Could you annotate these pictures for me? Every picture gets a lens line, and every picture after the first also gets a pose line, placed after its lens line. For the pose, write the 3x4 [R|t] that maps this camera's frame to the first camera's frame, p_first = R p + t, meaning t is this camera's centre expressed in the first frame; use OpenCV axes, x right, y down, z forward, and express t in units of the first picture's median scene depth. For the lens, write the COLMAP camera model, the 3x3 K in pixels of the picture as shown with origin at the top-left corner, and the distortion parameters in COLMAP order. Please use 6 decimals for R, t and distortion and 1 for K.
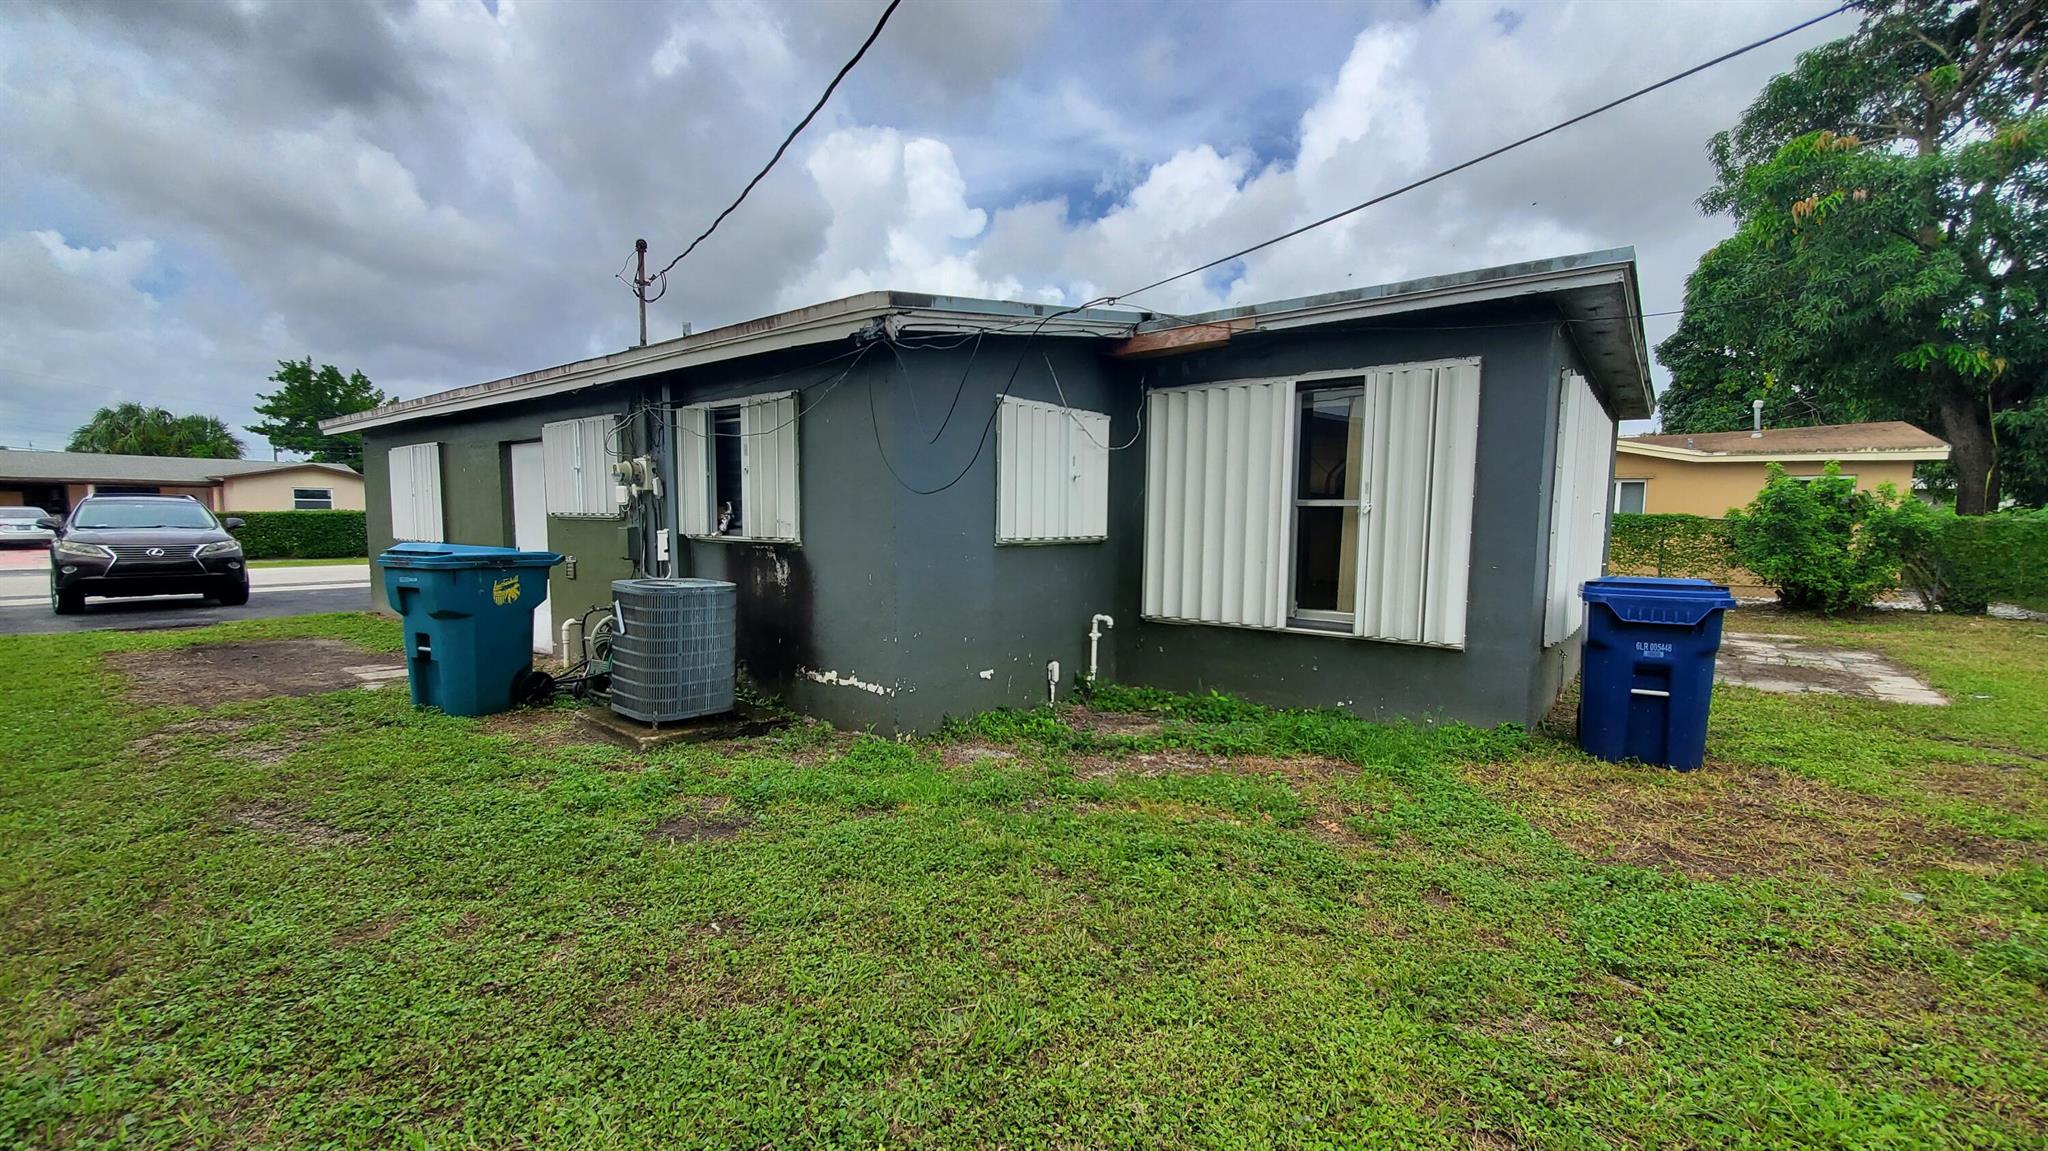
lens RADIAL K [[816.0, 0, 1031.5], [0, 816.0, 587.4], [0, 0, 1]] dist [-0.003319, -0.000470]
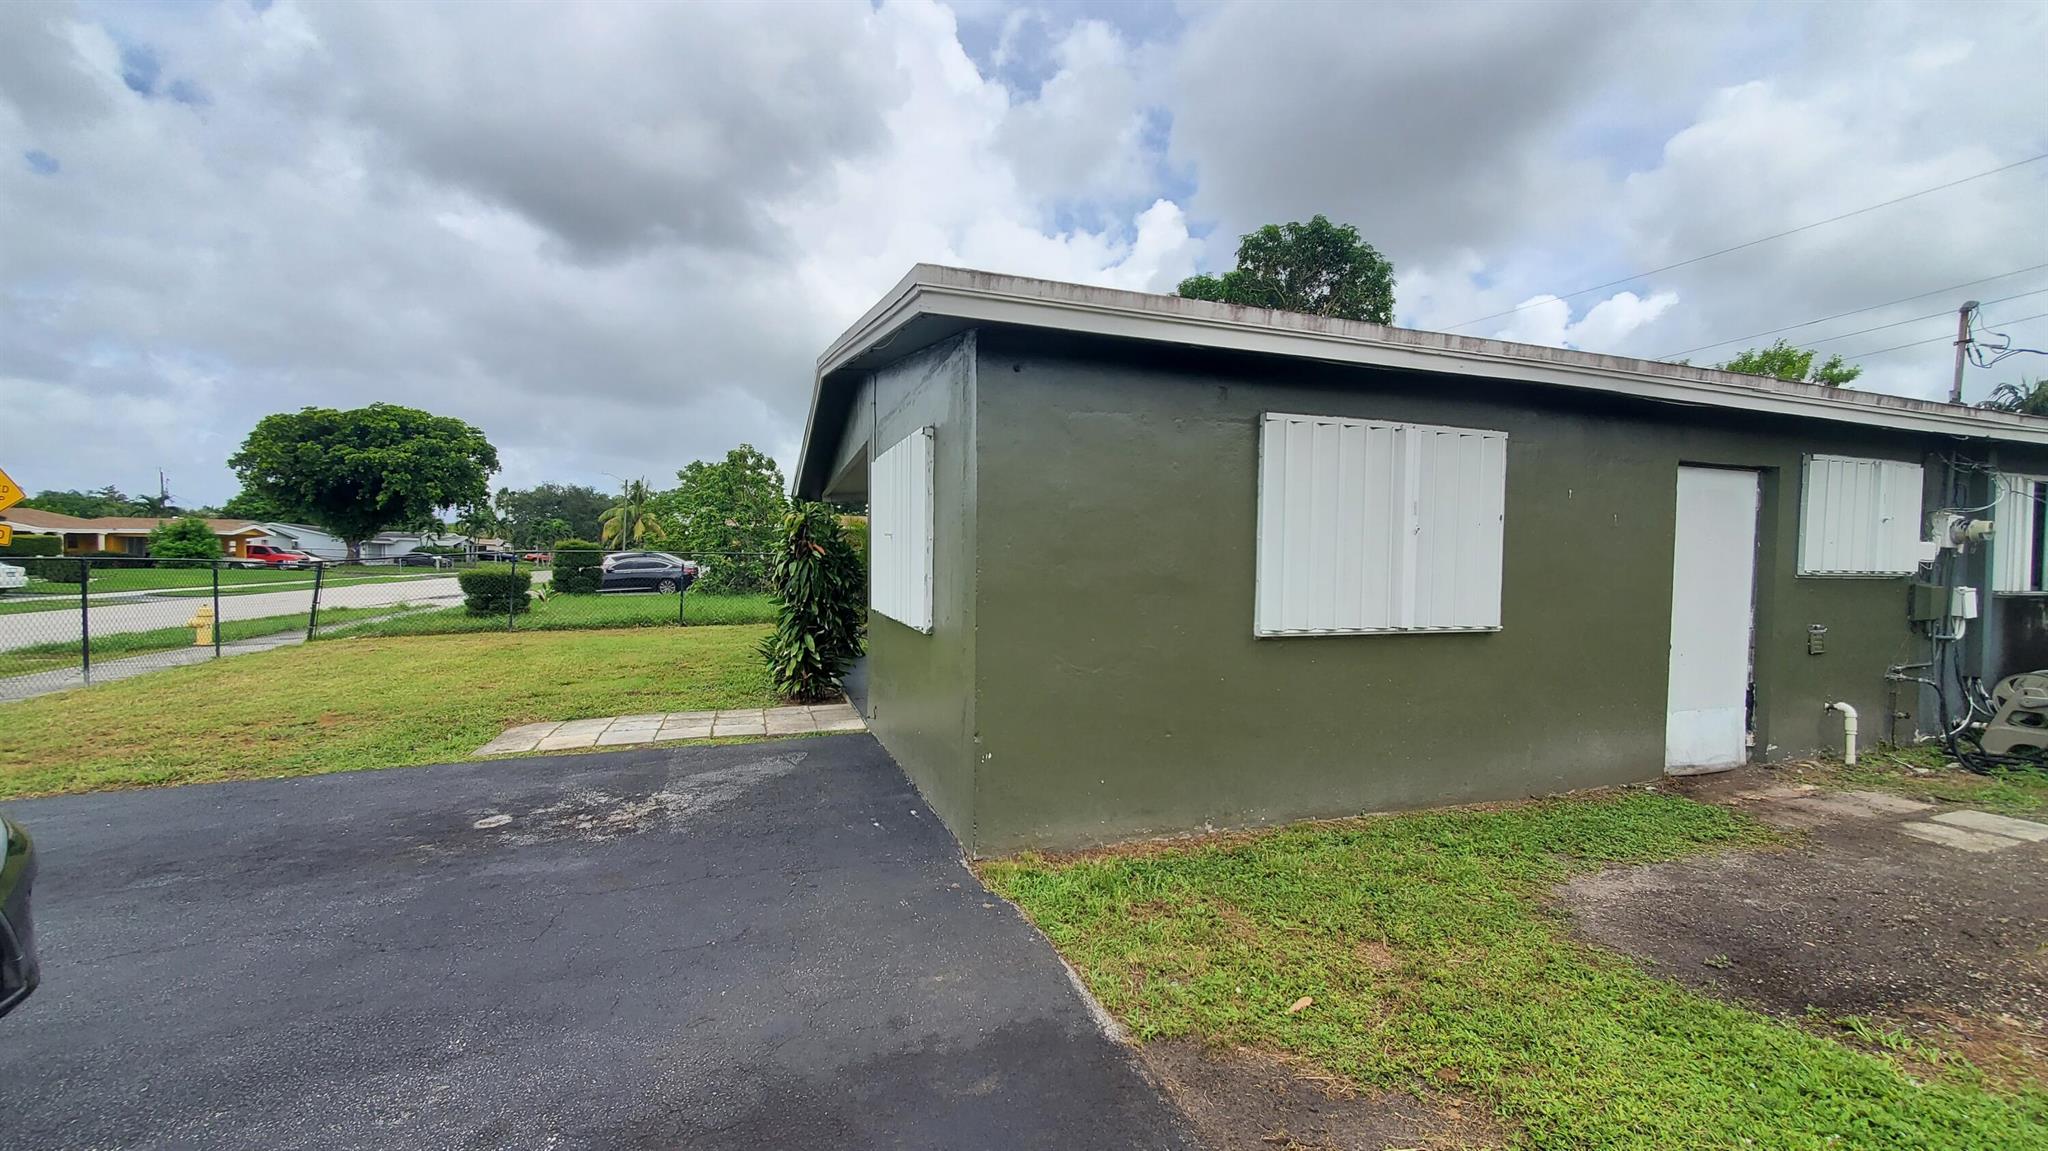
lens RADIAL K [[817.8, 0, 1018.7], [0, 817.8, 584.2], [0, 0, 1]] dist [-0.003860, -0.000595]
pose [[0.531958, -0.028147, 0.846303, -1.570303], [0.067060, 0.997709, -0.008970, -0.122575], [-0.844111, 0.061524, 0.532627, 1.222096]]
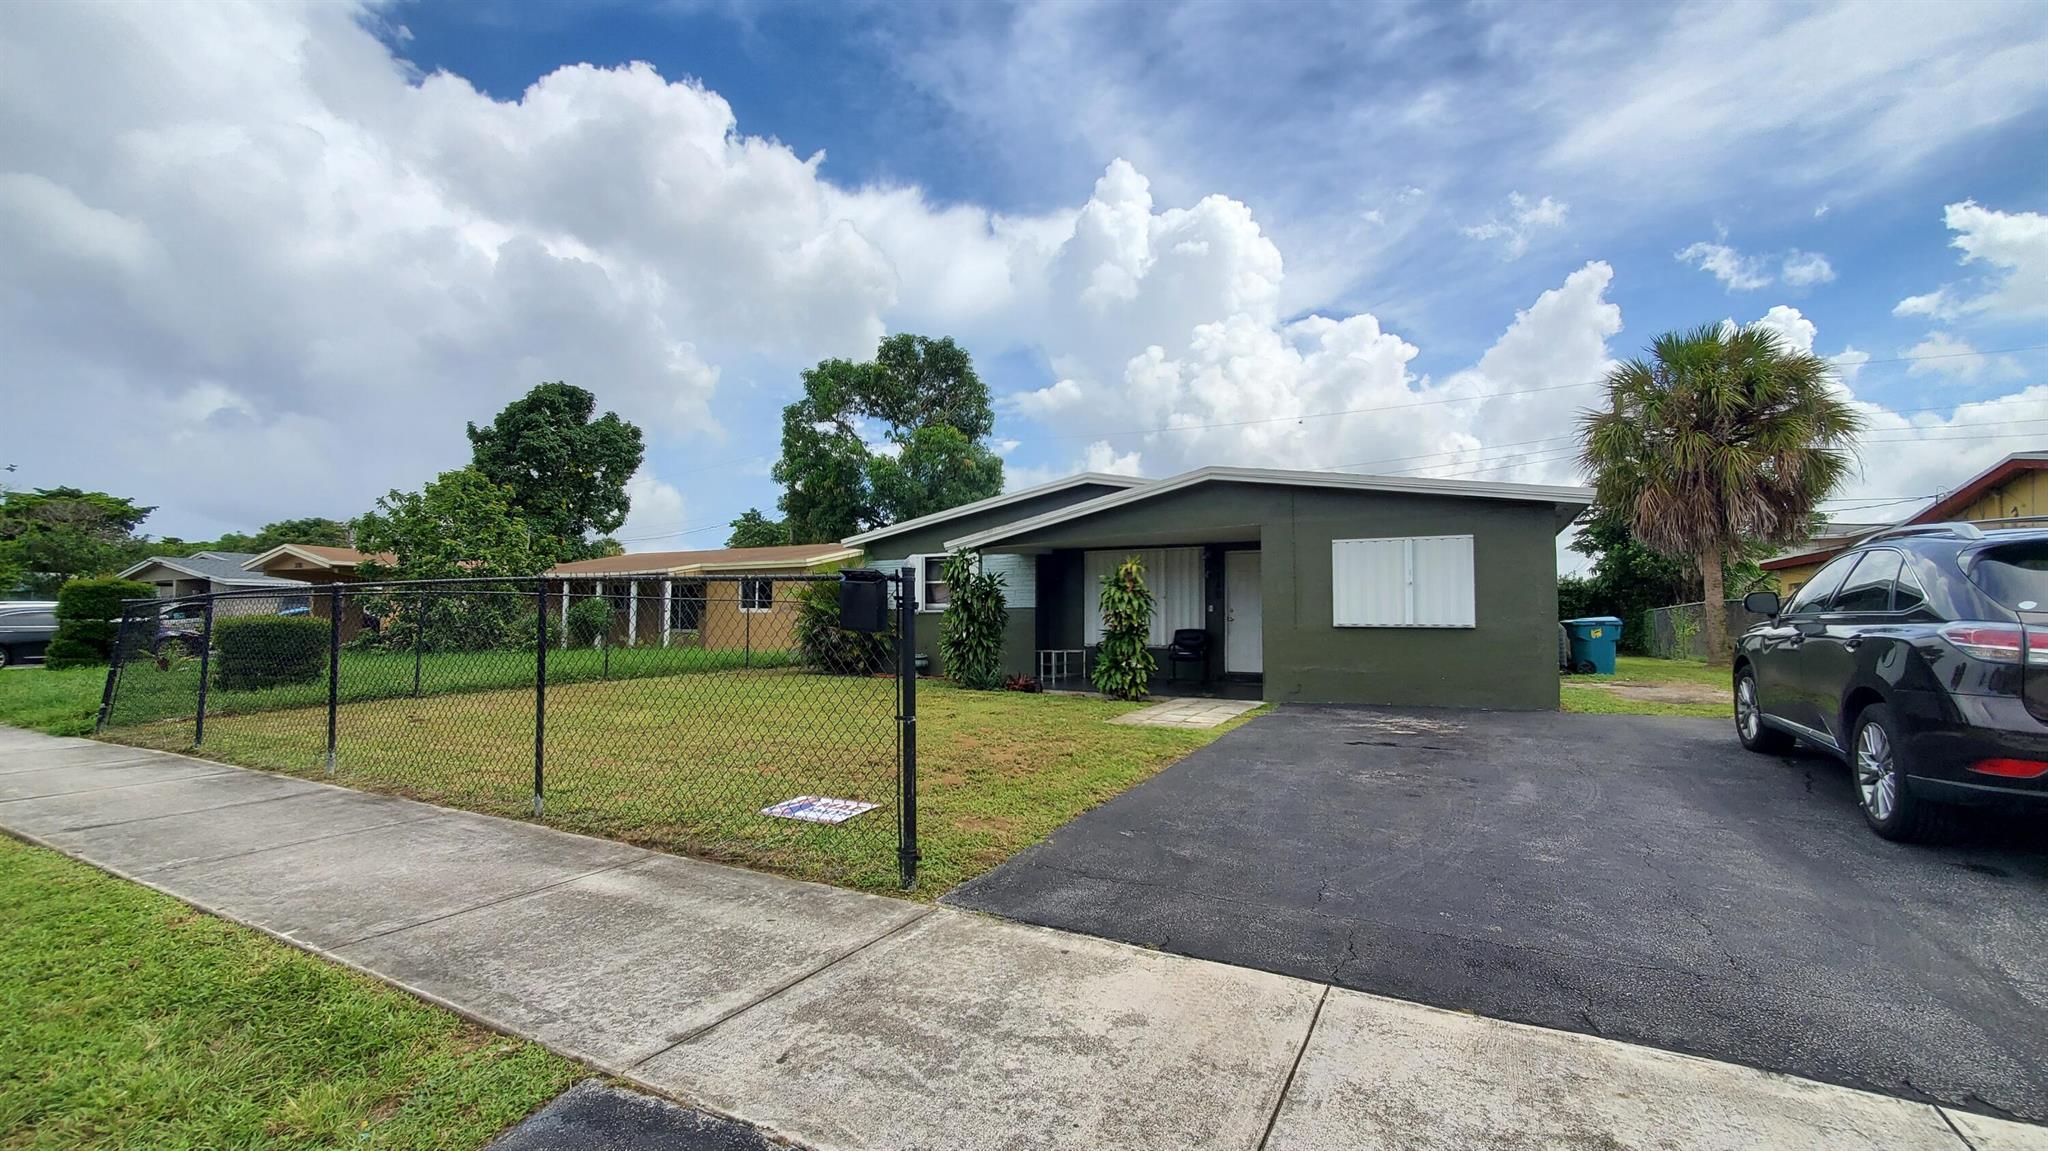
lens RADIAL K [[817.8, 0, 1018.7], [0, 817.8, 584.2], [0, 0, 1]] dist [-0.003860, -0.000595]
pose [[-0.178905, 0.037416, 0.983155, -2.274097], [0.080159, 0.996509, -0.023338, -0.194457], [-0.980596, 0.074633, -0.181280, 2.537514]]
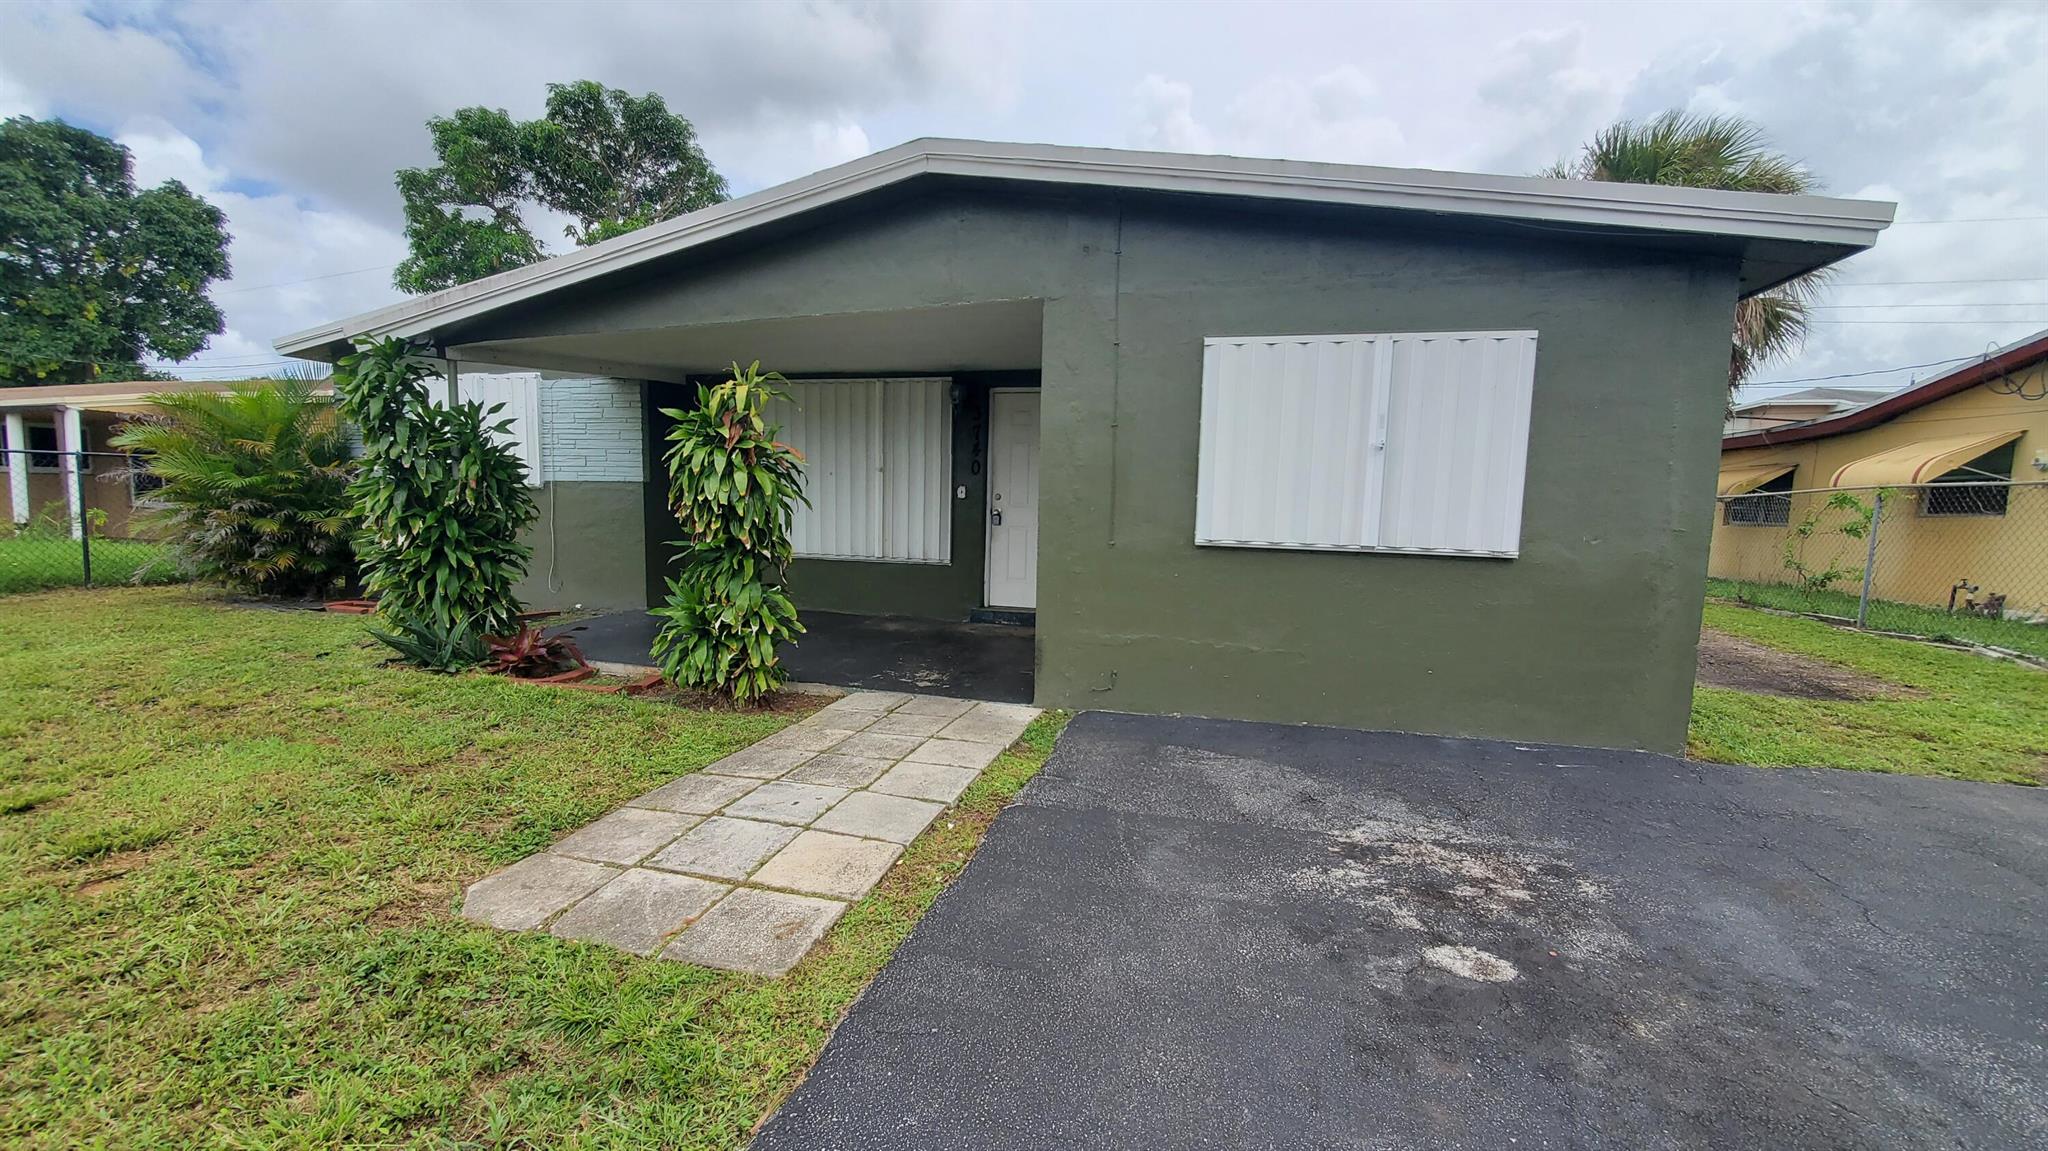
lens RADIAL K [[817.8, 0, 1018.7], [0, 817.8, 584.2], [0, 0, 1]] dist [-0.003860, -0.000595]
pose [[-0.397669, -0.112442, 0.910613, -1.477683], [0.051859, 0.988122, 0.144660, -0.176667], [-0.916062, 0.104750, -0.387115, 2.108521]]
